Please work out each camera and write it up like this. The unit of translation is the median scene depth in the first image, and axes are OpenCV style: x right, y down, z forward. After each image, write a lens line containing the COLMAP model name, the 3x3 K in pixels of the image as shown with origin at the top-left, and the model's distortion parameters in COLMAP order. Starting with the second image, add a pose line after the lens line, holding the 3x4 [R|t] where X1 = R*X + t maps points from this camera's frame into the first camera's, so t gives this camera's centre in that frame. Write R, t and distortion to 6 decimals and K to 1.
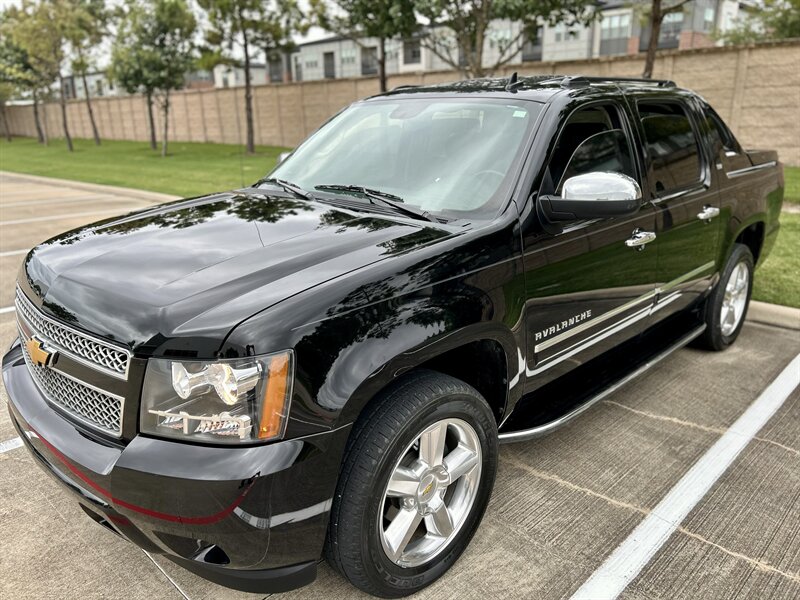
lens RADIAL K [[612.0, 0, 398.3], [0, 612.0, 297.8], [0, 0, 1]] dist [0.046503, -0.053285]
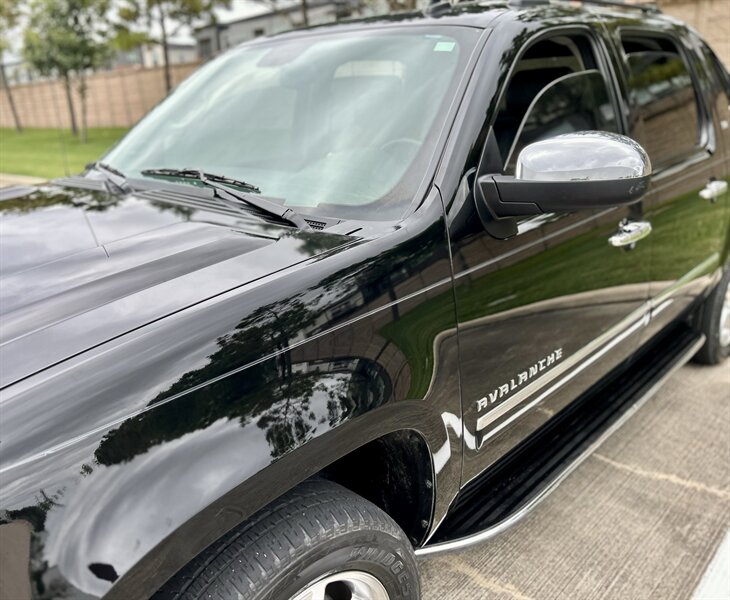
lens RADIAL K [[611.2, 0, 327.0], [0, 611.2, 302.7], [0, 0, 1]] dist [0.037345, -0.036602]
pose [[0.999312, -0.029767, -0.022121, 0.065193], [0.030628, 0.998744, 0.039657, -0.050749], [0.020913, -0.040307, 0.998968, 0.281228]]
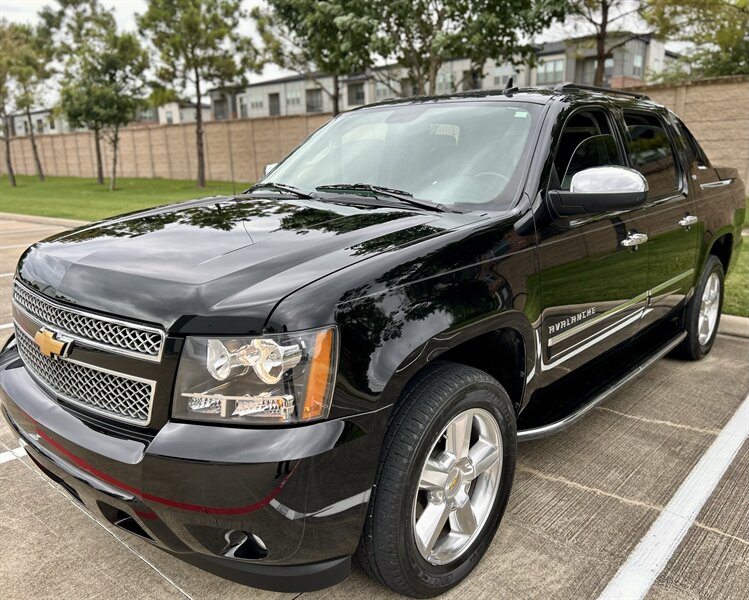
lens RADIAL K [[610.6, 0, 375.6], [0, 610.6, 296.7], [0, 0, 1]] dist [0.039718, -0.037463]
pose [[0.998430, -0.010213, 0.055083, -0.081763], [0.013657, 0.997951, -0.062502, 0.049963], [-0.054332, 0.063156, 0.996524, 0.015416]]
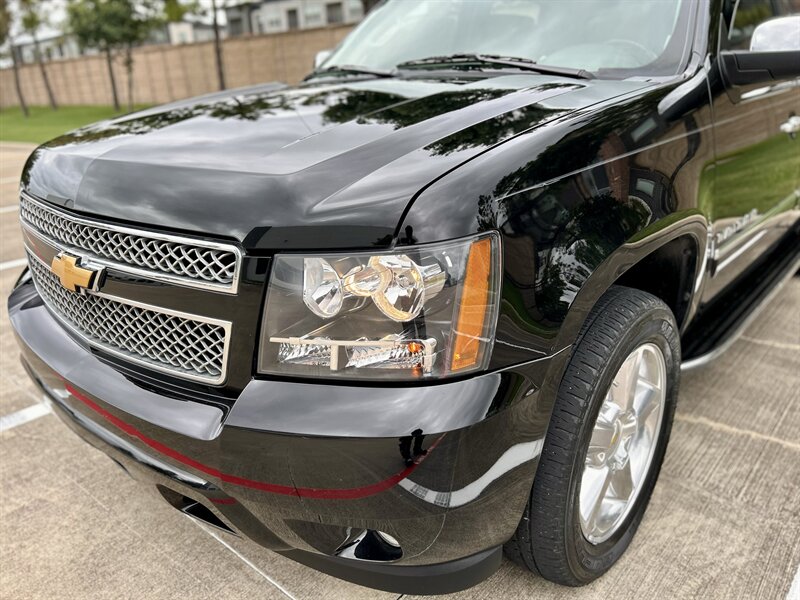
lens RADIAL K [[612.0, 0, 402.7], [0, 612.0, 297.8], [0, 0, 1]] dist [0.046503, -0.053285]
pose [[0.997744, -0.046698, 0.048220, -0.153303], [0.043969, 0.997451, 0.056192, 0.056566], [-0.050721, -0.053945, 0.997255, 0.180492]]
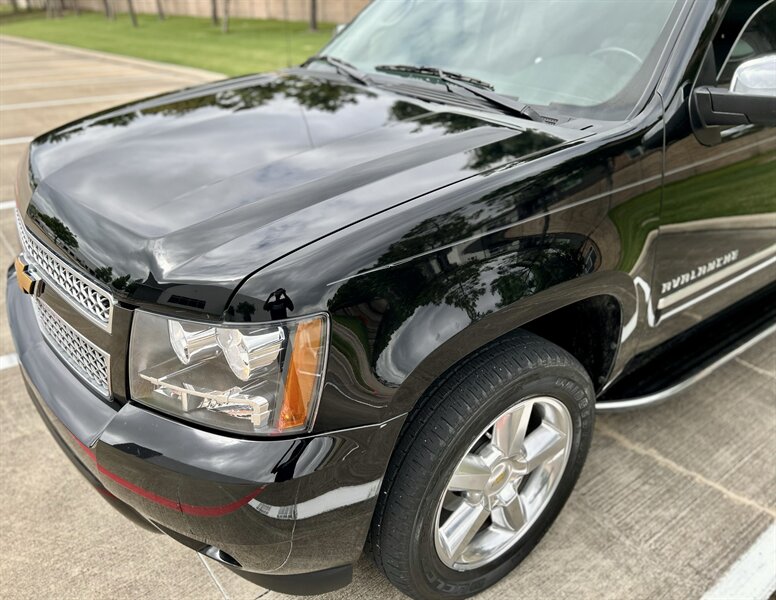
lens RADIAL K [[610.5, 0, 367.8], [0, 610.5, 302.6], [0, 0, 1]] dist [0.036569, -0.035575]
pose [[0.988442, 0.071044, -0.133920, -0.018183], [-0.045637, 0.981861, 0.184030, -0.028059], [0.144565, -0.175792, 0.973755, 0.168947]]
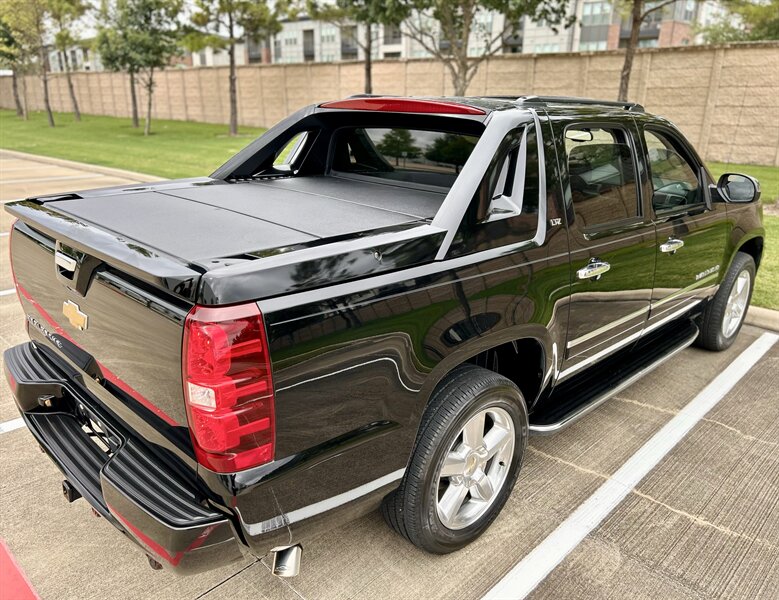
lens RADIAL K [[612.9, 0, 379.8], [0, 612.9, 299.7], [0, 0, 1]] dist [0.036569, -0.035575]
pose [[0.999611, 0.023599, 0.014878, -0.050331], [-0.024090, 0.999141, 0.033720, -0.020543], [-0.014069, -0.034065, 0.999321, -0.138321]]
